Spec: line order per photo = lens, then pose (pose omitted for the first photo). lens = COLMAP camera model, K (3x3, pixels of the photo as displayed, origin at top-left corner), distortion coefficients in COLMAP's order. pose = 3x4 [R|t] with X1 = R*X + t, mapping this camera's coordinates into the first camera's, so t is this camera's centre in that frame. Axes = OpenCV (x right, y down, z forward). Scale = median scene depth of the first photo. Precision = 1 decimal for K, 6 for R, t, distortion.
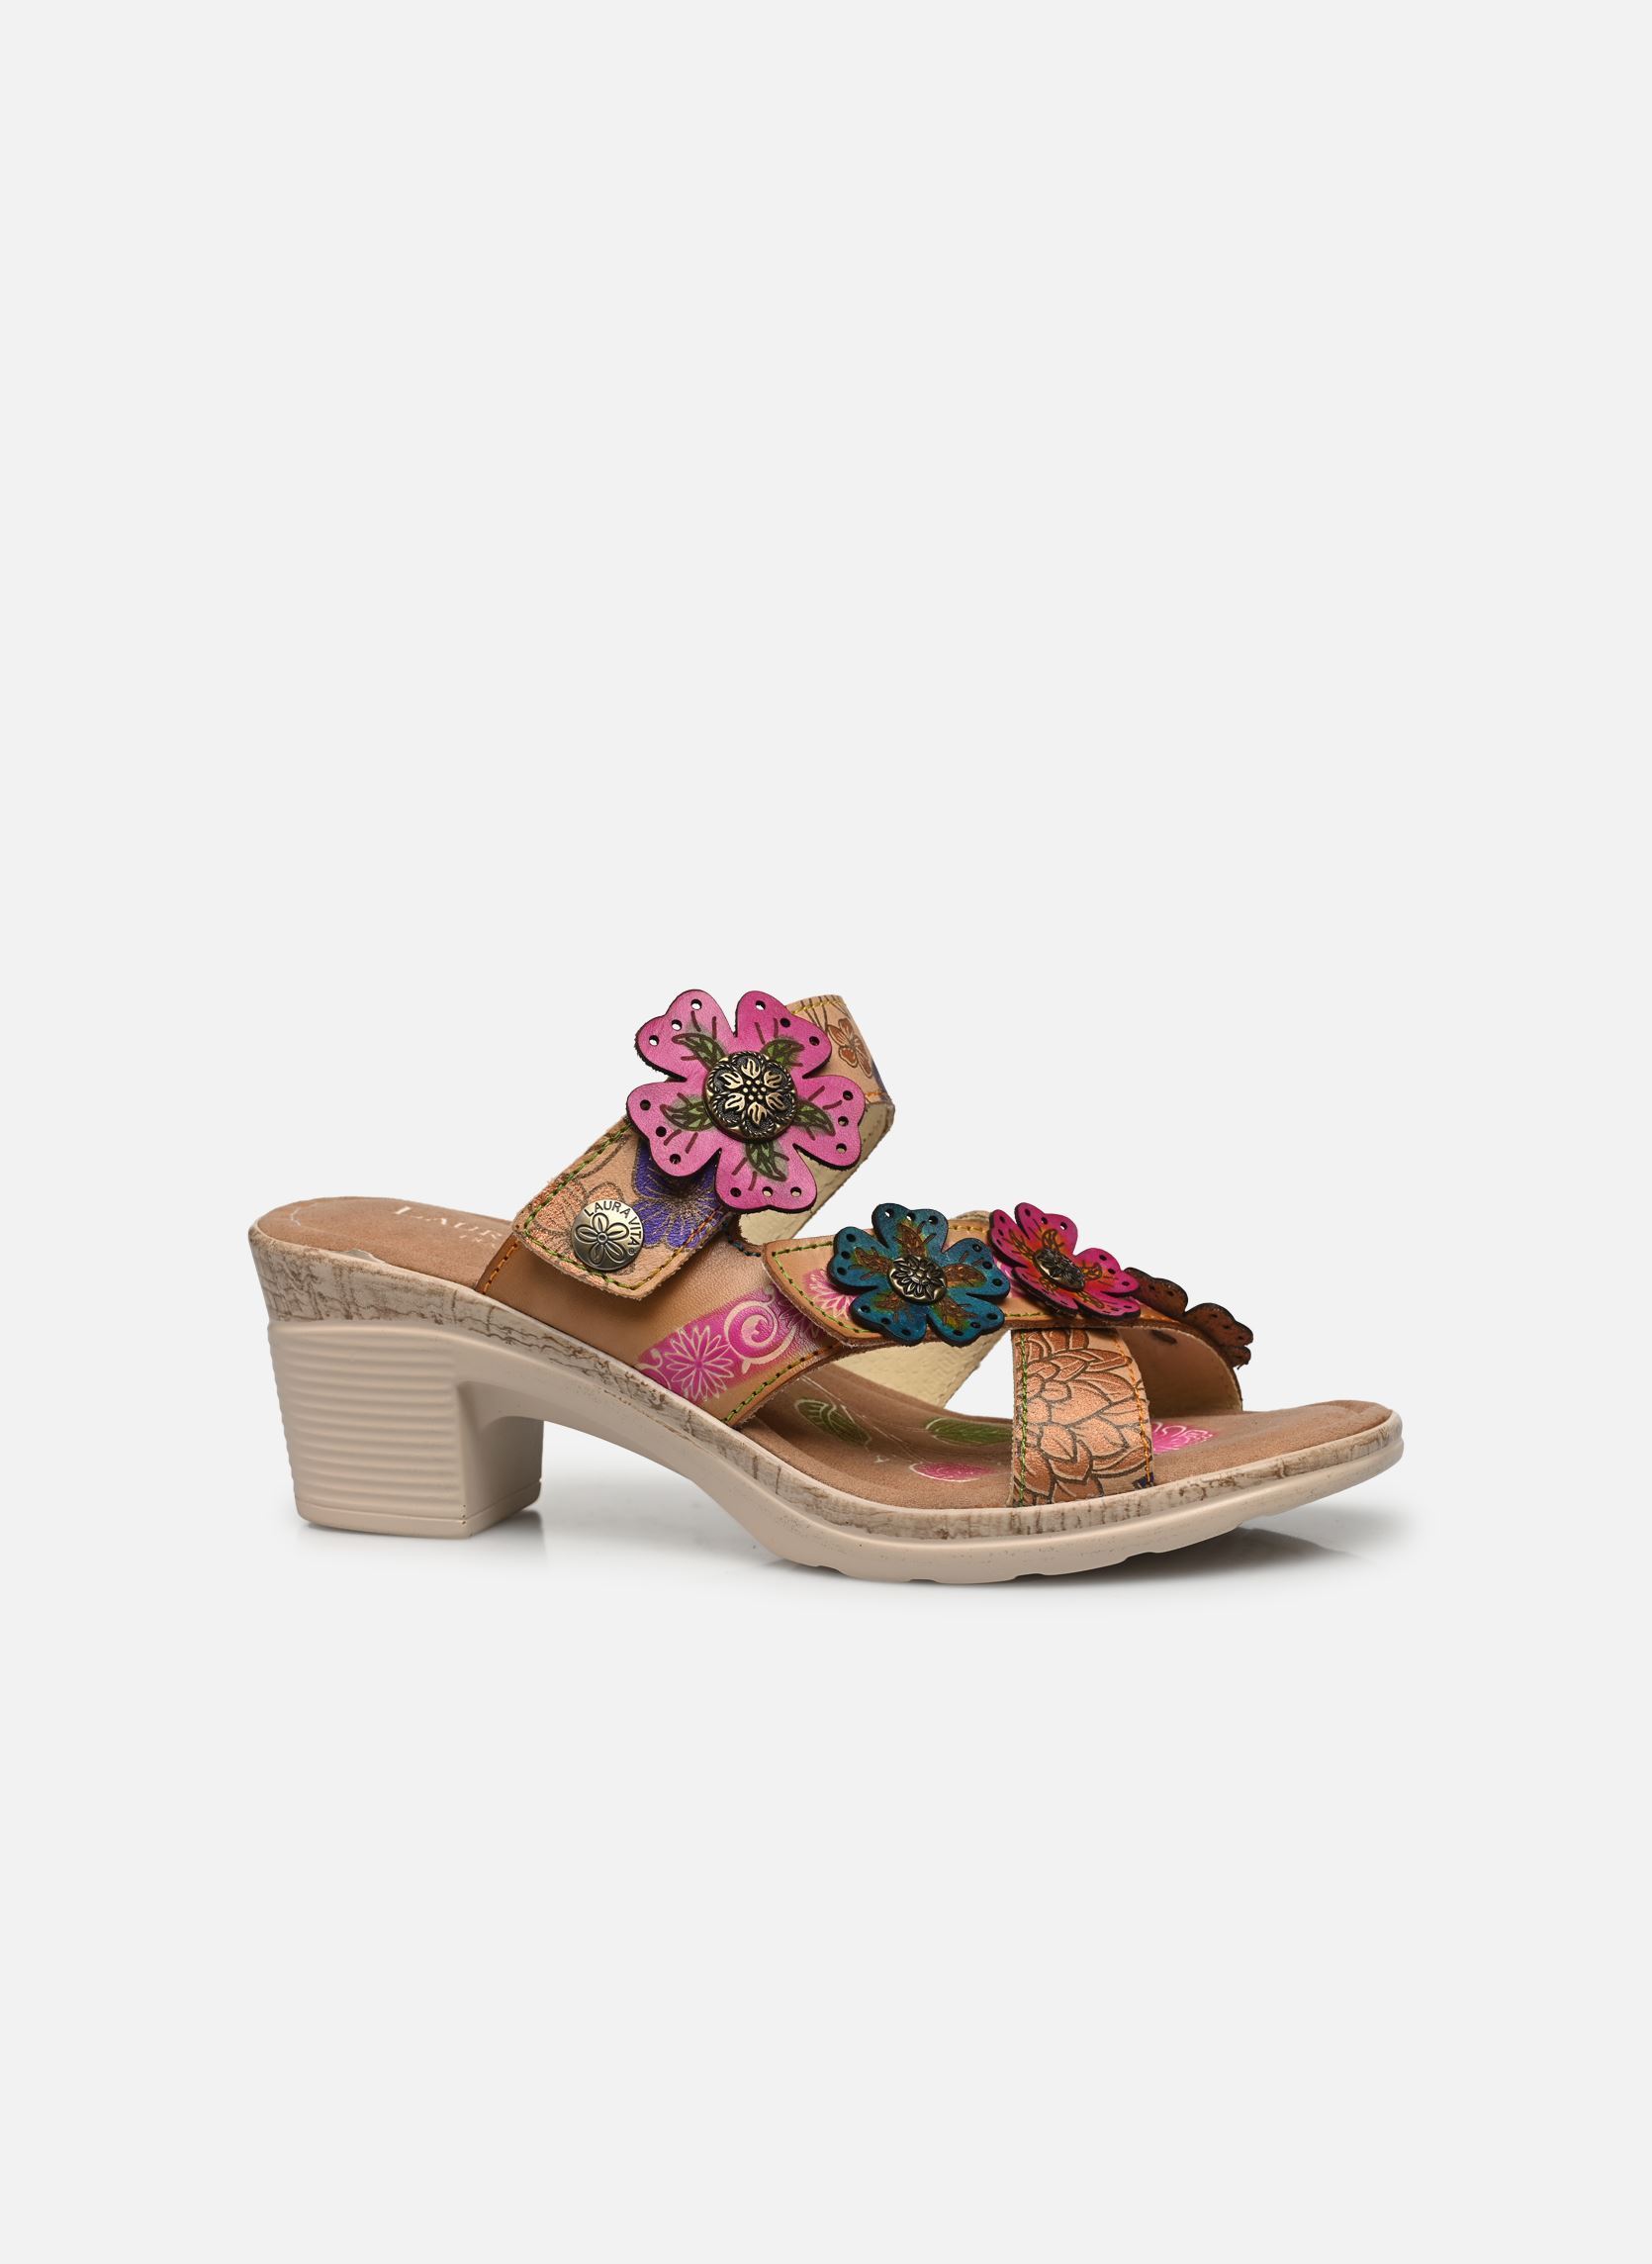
lens RADIAL K [[7260.6, 0, 825.4], [0, 7260.6, 1131.2], [0, 0, 1]] dist [0.077497, 0.000000]
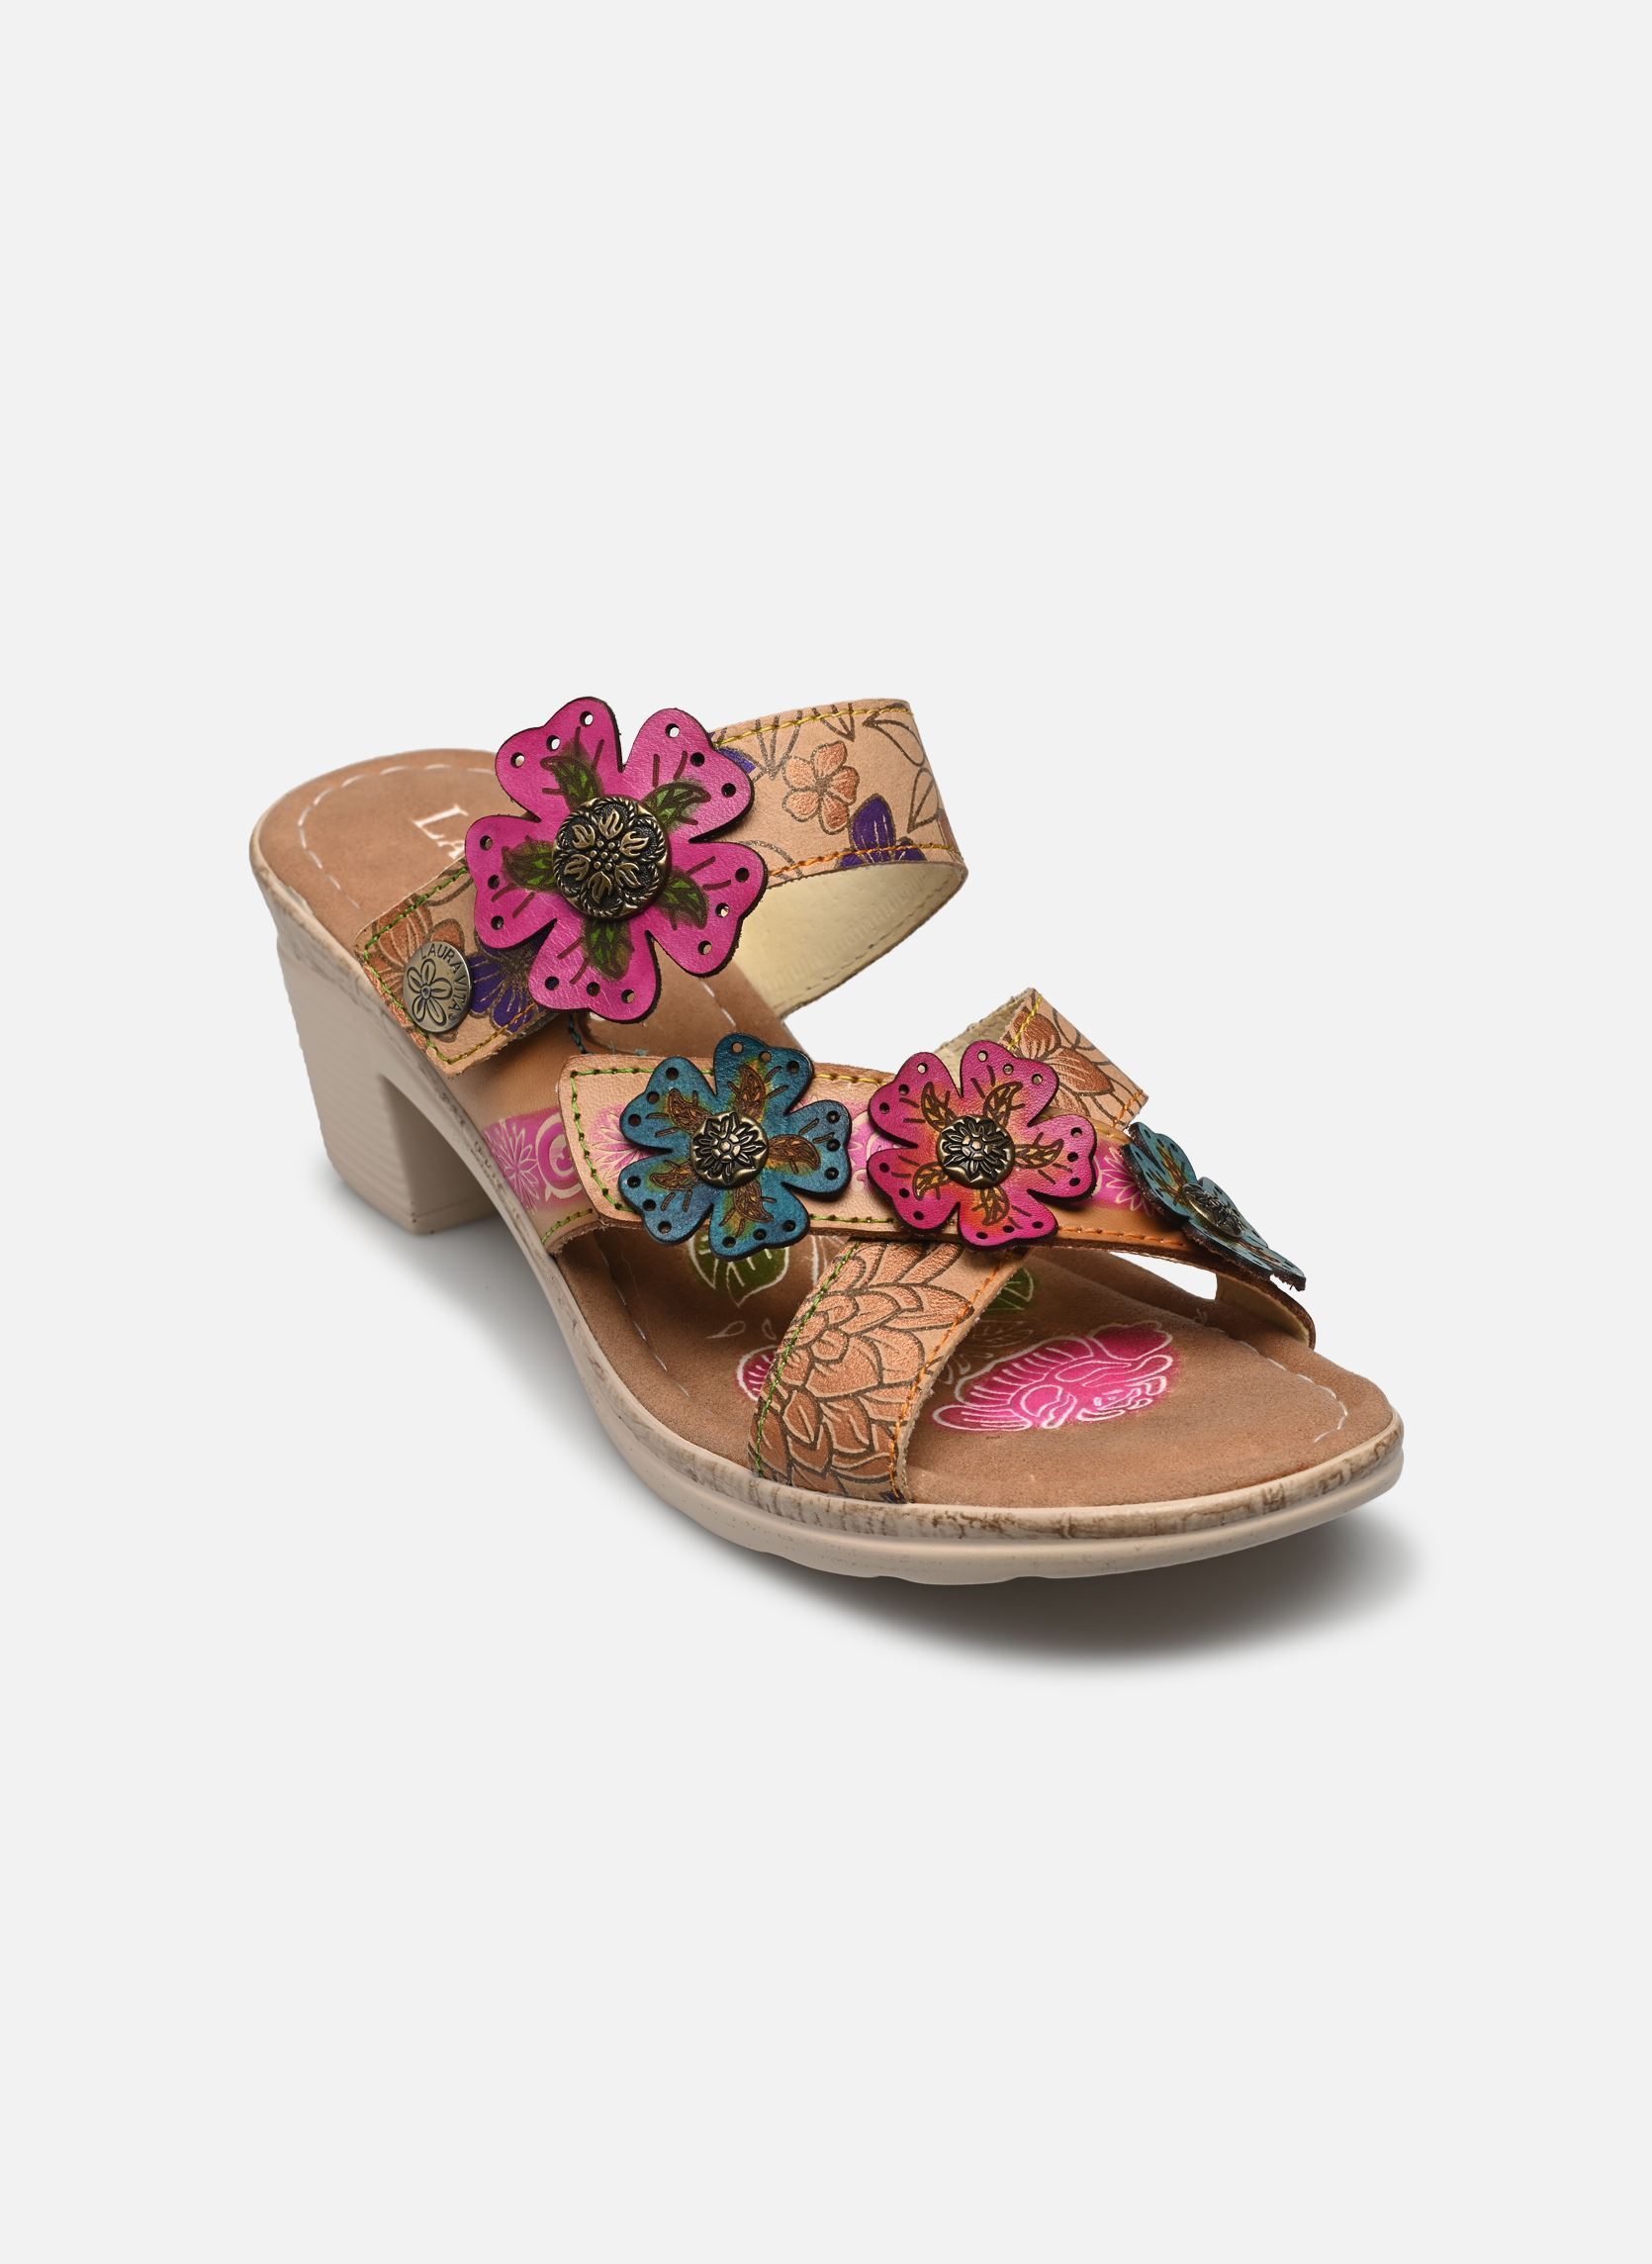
lens RADIAL K [[7260.6, 0, 826.3], [0, 7260.6, 1132.7], [0, 0, 1]] dist [0.077497, 0.000000]
pose [[0.716592, 0.304356, -0.627585, 0.504165], [-0.005061, 0.902018, 0.431668, -0.314626], [0.697474, -0.306154, 0.647919, 0.506222]]
